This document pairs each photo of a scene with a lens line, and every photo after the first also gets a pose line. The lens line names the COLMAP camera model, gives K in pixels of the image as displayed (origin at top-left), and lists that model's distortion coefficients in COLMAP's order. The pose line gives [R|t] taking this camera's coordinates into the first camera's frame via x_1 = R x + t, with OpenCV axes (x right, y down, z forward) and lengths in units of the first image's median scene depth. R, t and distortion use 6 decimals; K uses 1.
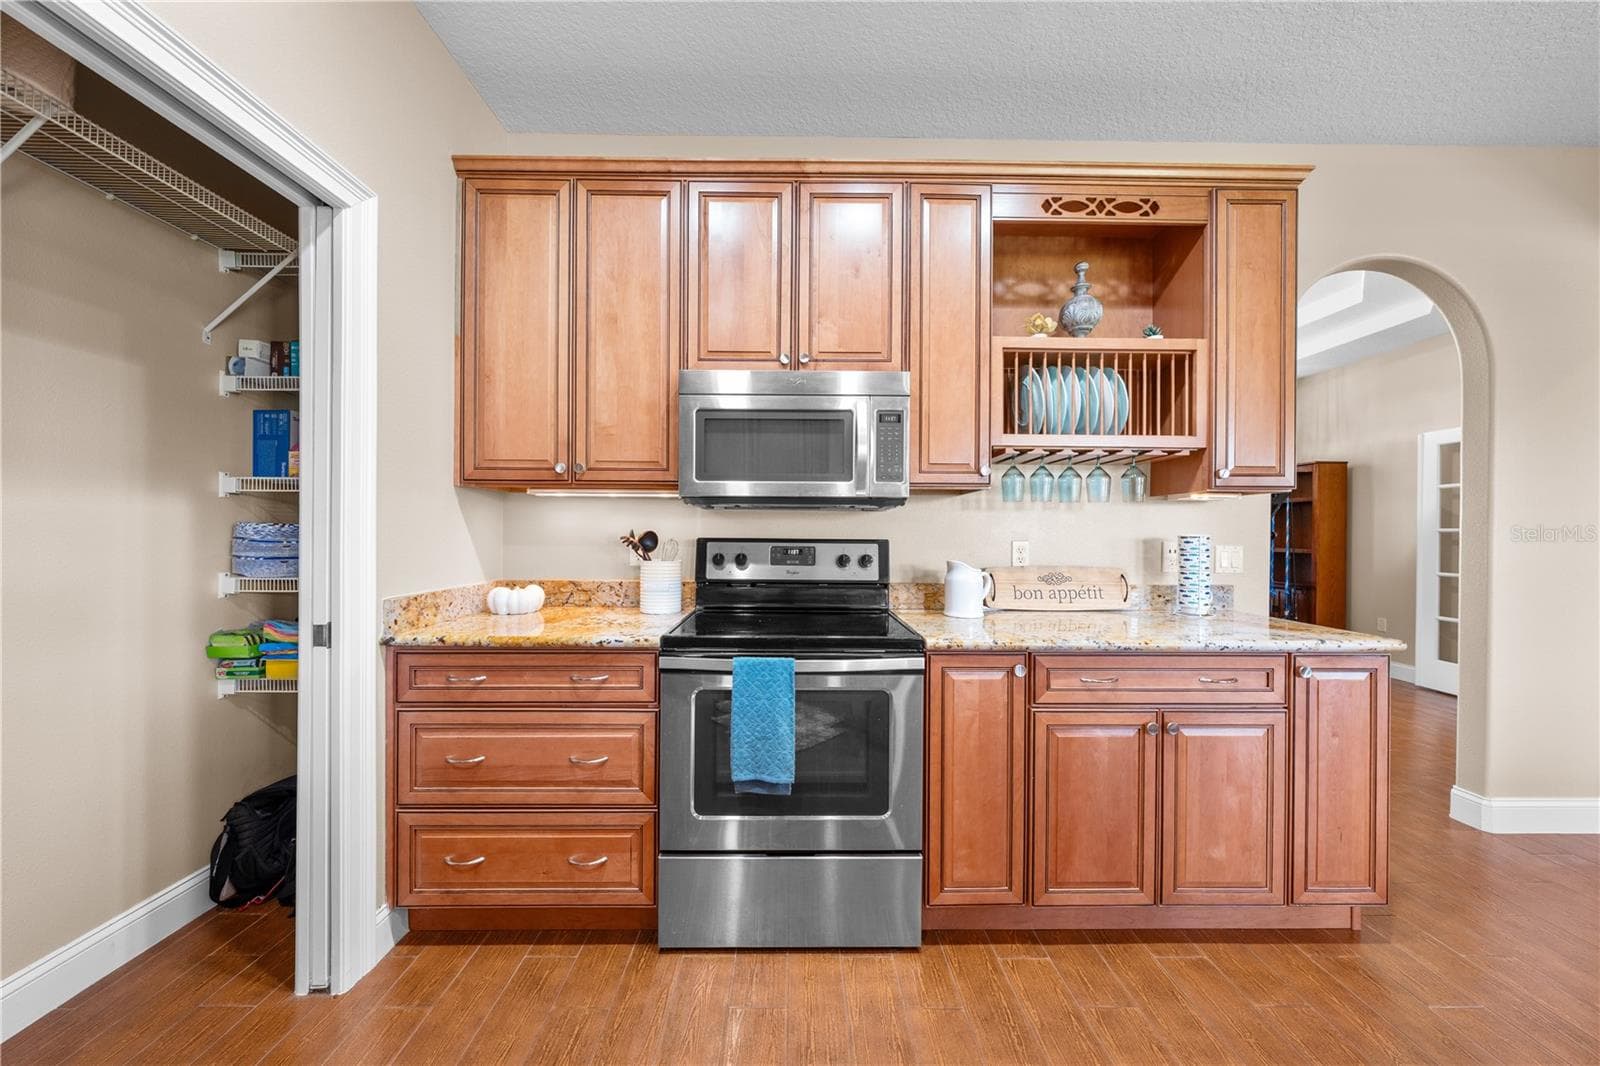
lens RADIAL K [[546.6, 0, 796.6], [0, 546.6, 534.0], [0, 0, 1]] dist [-0.001143, 0.000020]
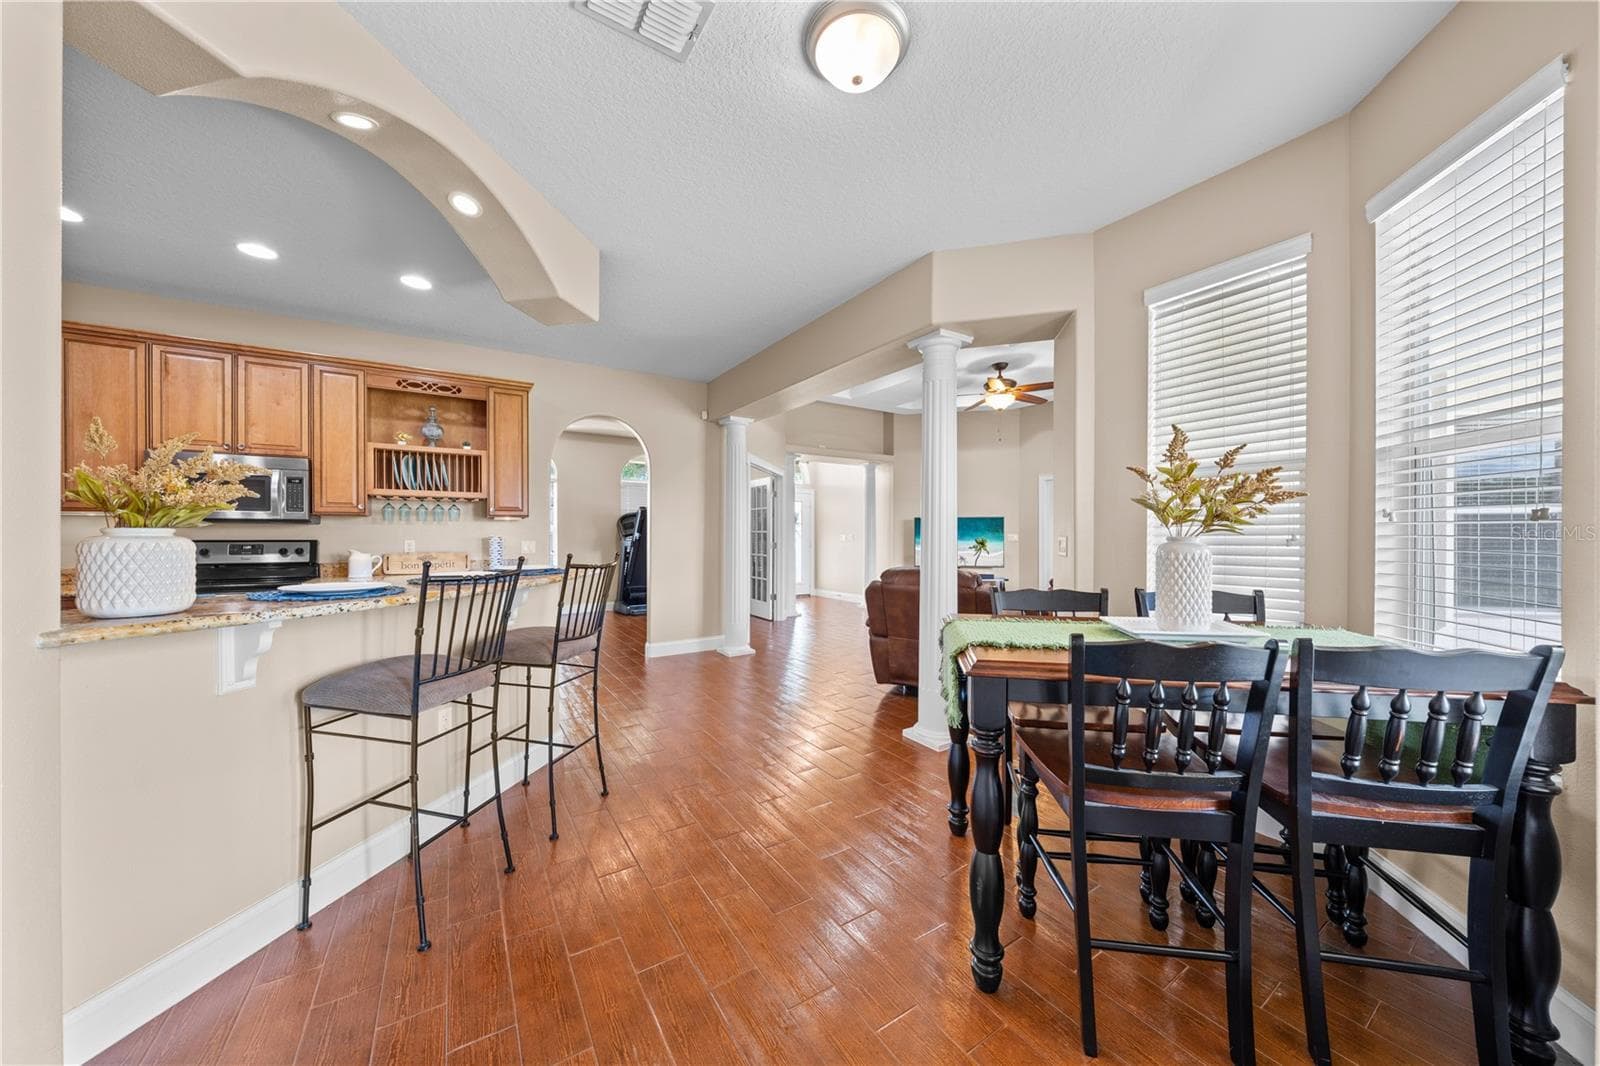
lens RADIAL K [[547.4, 0, 796.3], [0, 547.4, 539.8], [0, 0, 1]] dist [0.000227, 0.000097]
pose [[0.845585, -0.011030, 0.533727, 0.629795], [0.007269, 0.999932, 0.009149, 0.005859], [-0.533791, -0.003856, 0.845608, -1.671761]]
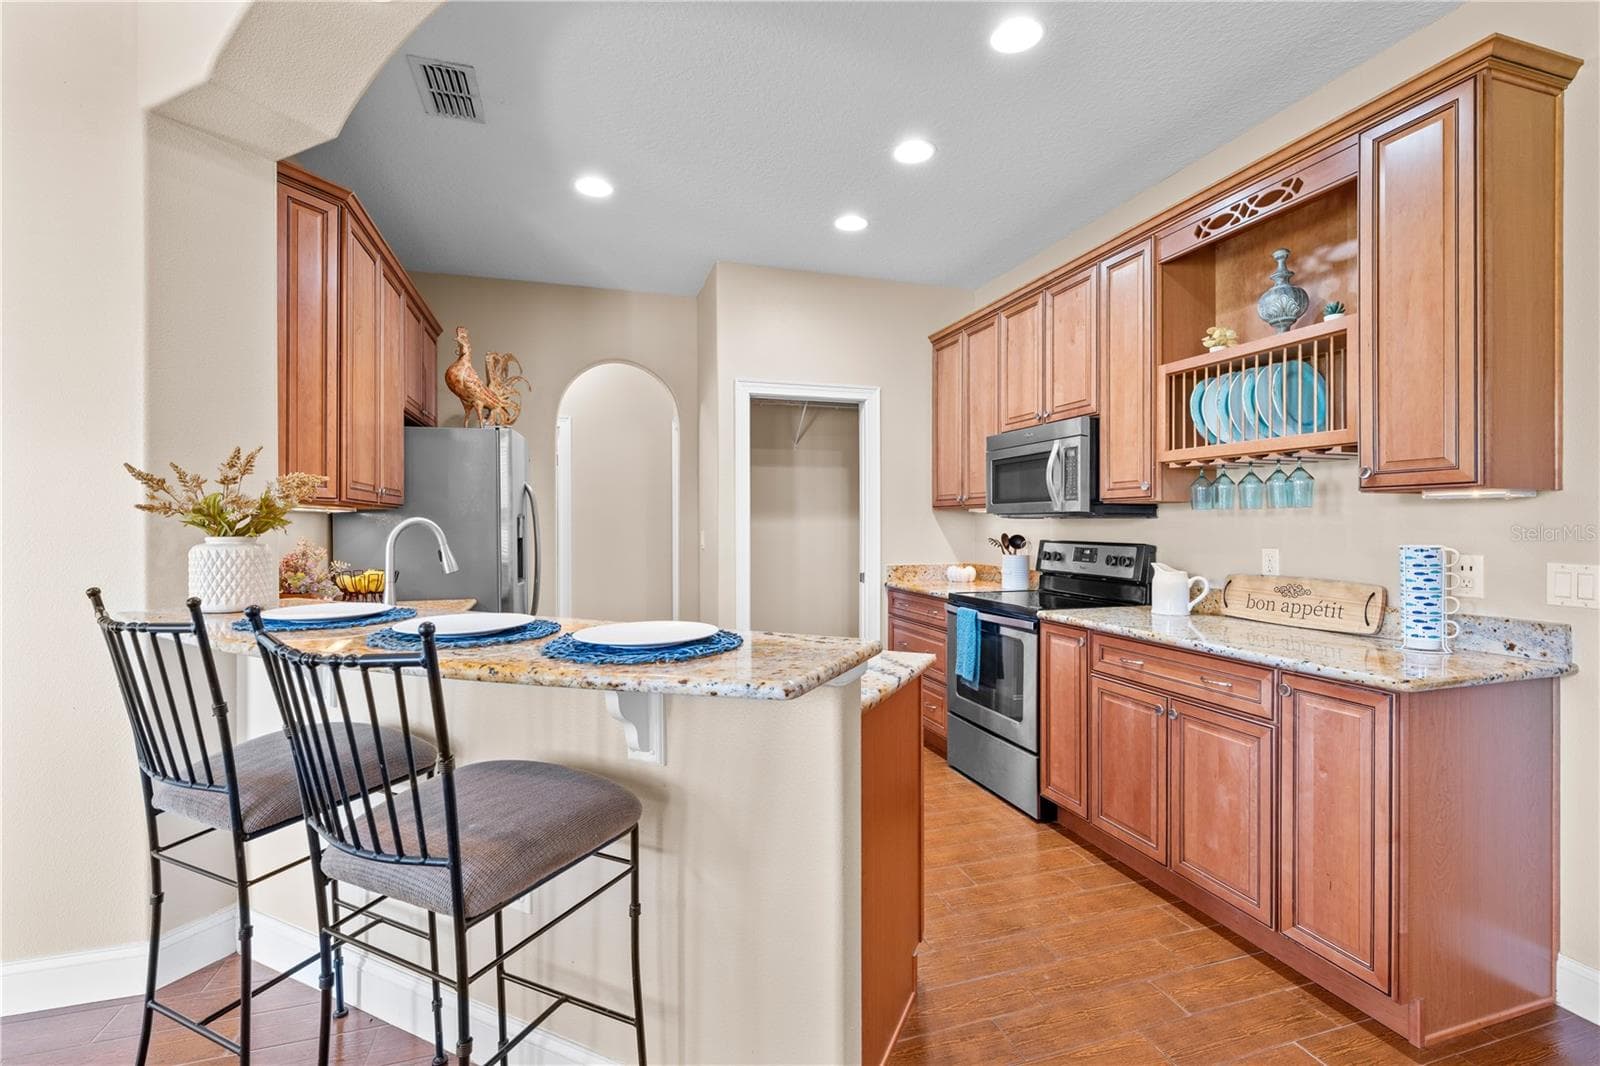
lens RADIAL K [[711.9, 0, 795.3], [0, 711.9, 524.5], [0, 0, 1]] dist [0.000355, -0.000006]
pose [[0.284377, -0.004705, -0.958701, 1.578294], [-0.001451, 0.999985, -0.005337, -0.023720], [0.958711, 0.002909, 0.284366, -0.144452]]
